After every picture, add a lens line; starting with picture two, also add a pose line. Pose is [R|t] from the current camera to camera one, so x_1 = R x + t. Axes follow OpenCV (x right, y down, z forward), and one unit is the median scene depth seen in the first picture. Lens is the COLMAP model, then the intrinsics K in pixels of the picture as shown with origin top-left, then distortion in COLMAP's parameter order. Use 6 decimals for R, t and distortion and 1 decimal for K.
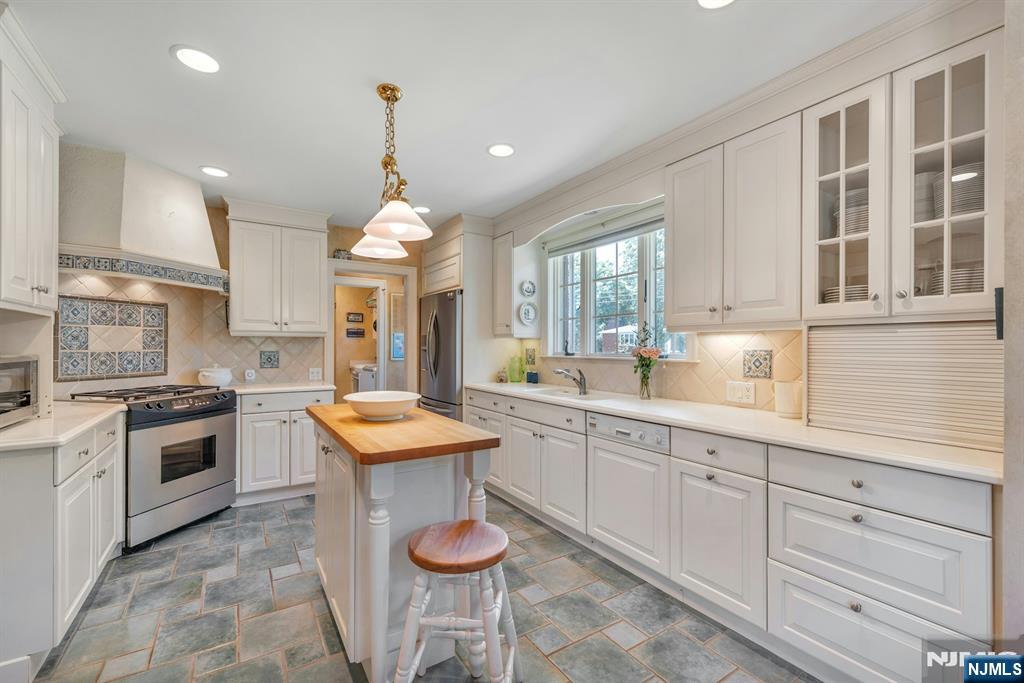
lens RADIAL K [[435.9, 0, 505.1], [0, 435.9, 346.5], [0, 0, 1]] dist [0.002044, 0.000526]
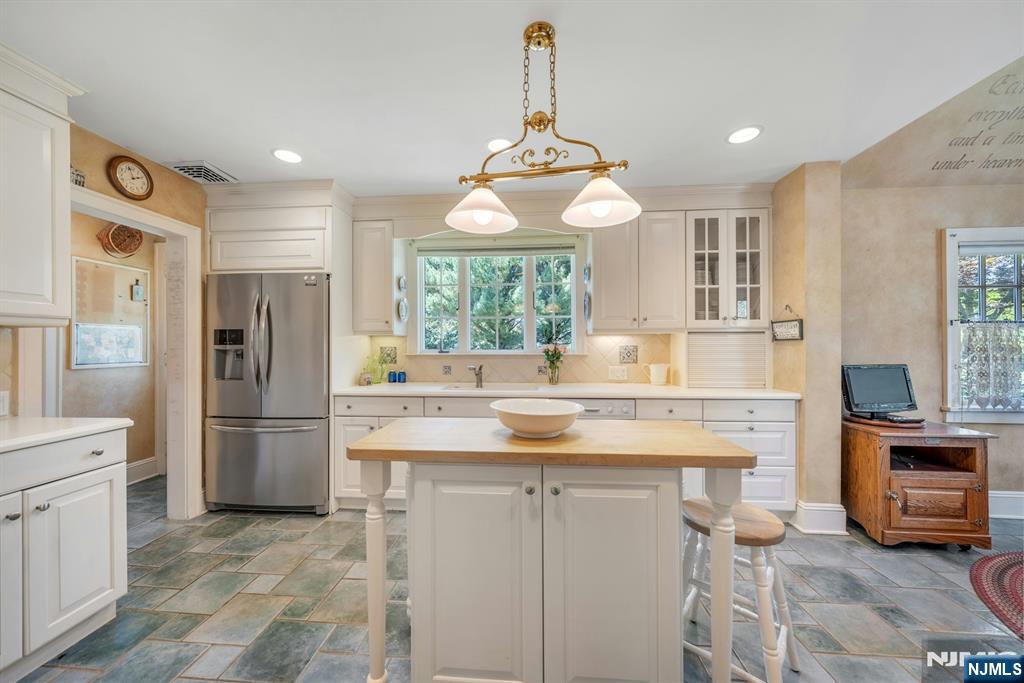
lens RADIAL K [[366.4, 0, 508.1], [0, 366.4, 341.8], [0, 0, 1]] dist [0.000971, 0.000135]
pose [[0.590087, 0.003097, 0.807334, -0.714852], [0.004014, 0.999969, -0.006769, 0.001030], [-0.807330, 0.007235, 0.590057, 0.530991]]
